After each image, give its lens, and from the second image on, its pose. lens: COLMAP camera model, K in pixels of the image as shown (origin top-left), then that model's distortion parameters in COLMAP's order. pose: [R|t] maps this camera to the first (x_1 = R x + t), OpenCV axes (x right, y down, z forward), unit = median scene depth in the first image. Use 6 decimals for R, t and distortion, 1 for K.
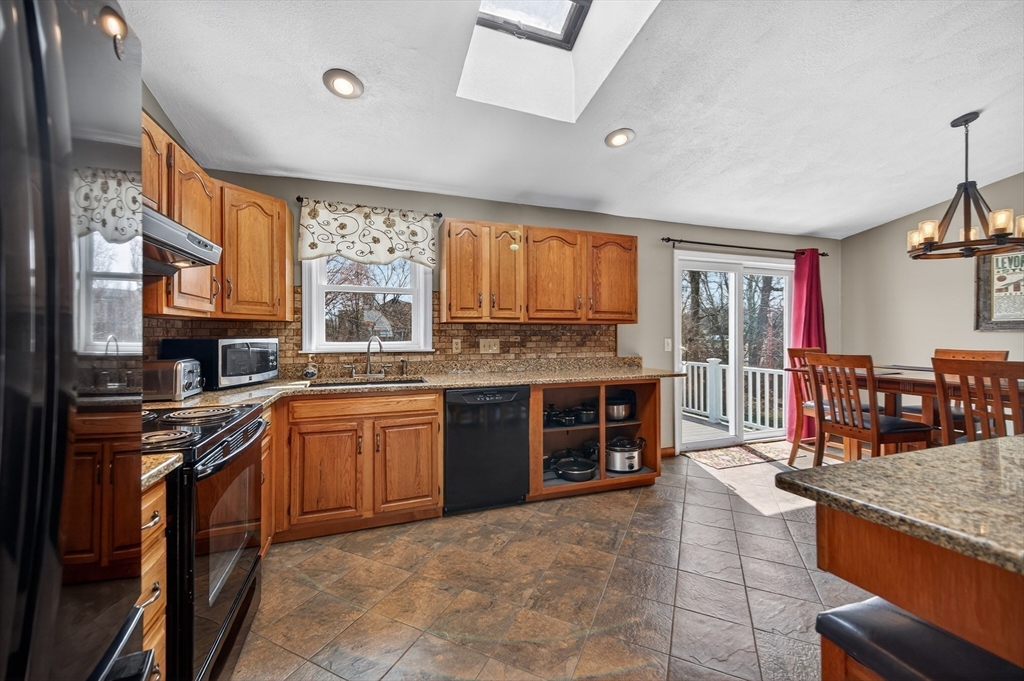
lens RADIAL K [[401.0, 0, 511.9], [0, 401.0, 336.6], [0, 0, 1]] dist [0.004137, -0.000489]
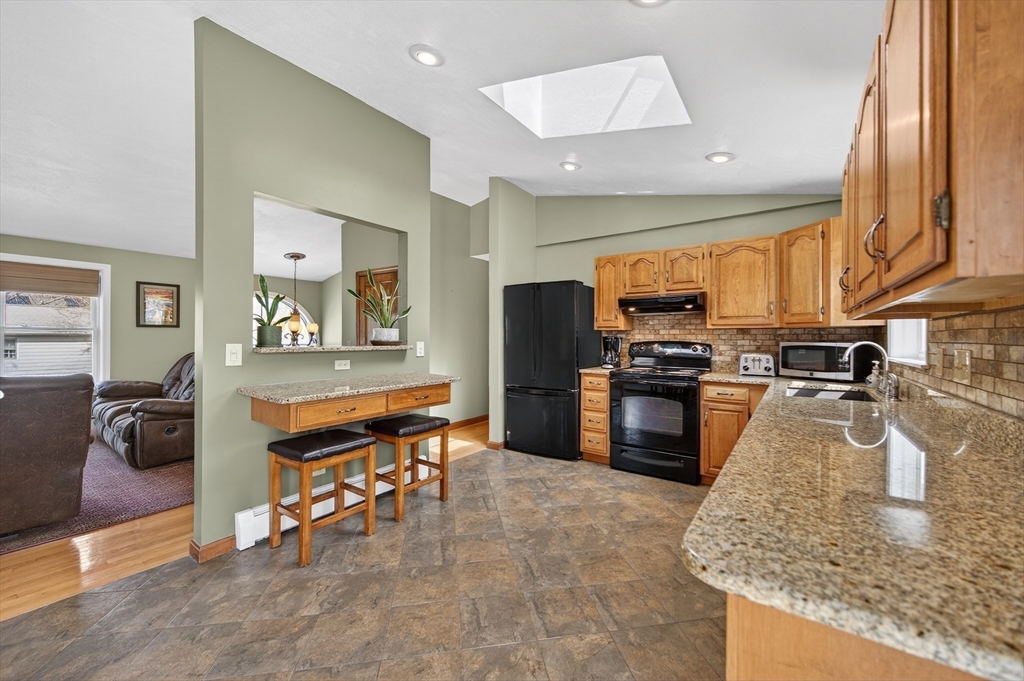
lens RADIAL K [[401.0, 0, 507.9], [0, 401.0, 338.2], [0, 0, 1]] dist [0.004137, -0.000489]
pose [[-0.827495, 0.000369, -0.561473, 0.671889], [-0.003826, 0.999973, 0.006296, -0.009556], [0.561460, 0.007358, -0.827471, 1.217755]]
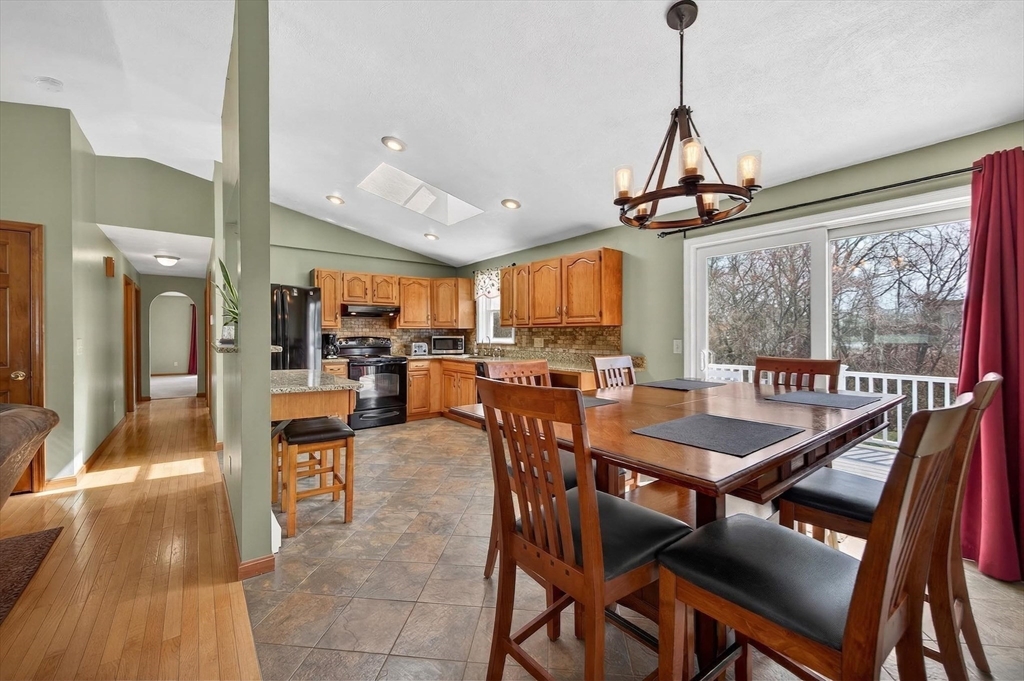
lens RADIAL K [[401.0, 0, 509.1], [0, 401.0, 337.3], [0, 0, 1]] dist [0.004137, -0.000489]
pose [[0.310224, 0.011471, -0.950594, 1.522680], [-0.002414, 0.999933, 0.011279, -0.013526], [0.950660, -0.001205, 0.310231, 0.474501]]
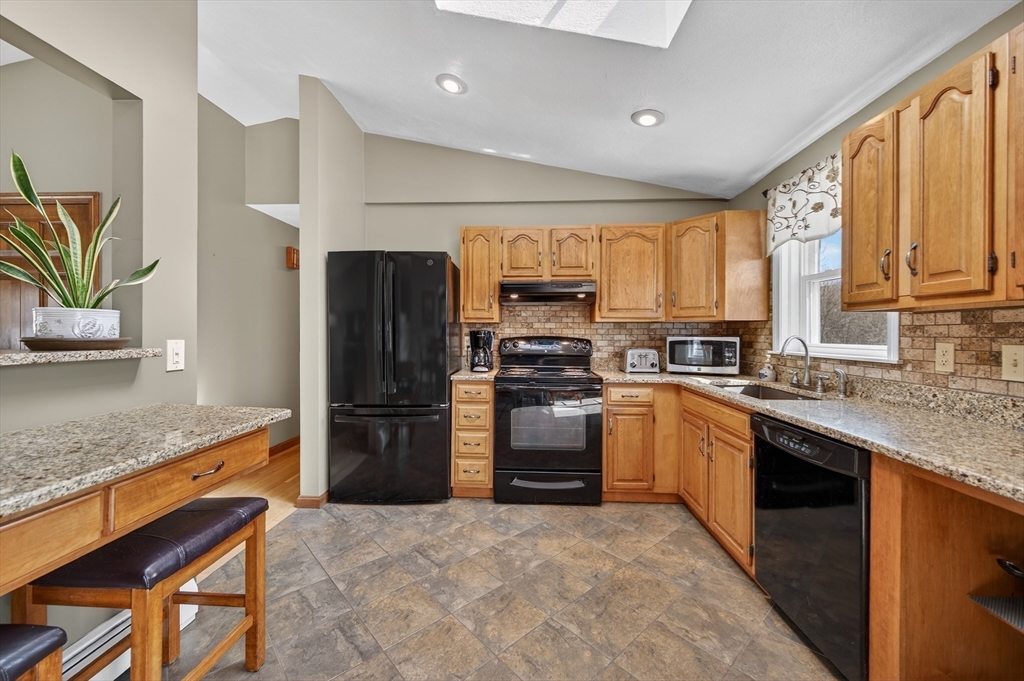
lens RADIAL K [[401.0, 0, 513.3], [0, 401.0, 335.1], [0, 0, 1]] dist [0.004137, -0.000489]
pose [[-0.386379, 0.004999, -0.922326, 0.566431], [-0.006145, 0.999949, 0.007994, -0.005084], [0.922320, 0.008756, -0.386329, 0.768537]]
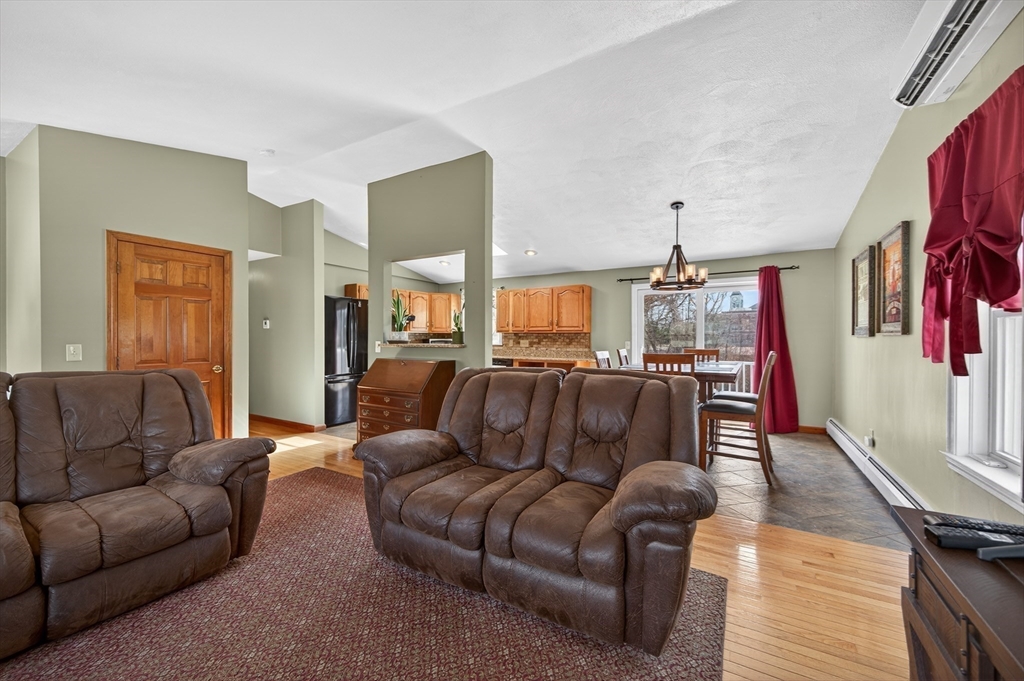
lens RADIAL K [[401.0, 0, 511.1], [0, 401.0, 341.1], [0, 0, 1]] dist [0.004137, -0.000489]
pose [[0.630385, 0.013001, -0.776173, 1.776267], [-0.007621, 0.999915, 0.010559, -0.012517], [0.776245, -0.000741, 0.630431, -0.473588]]
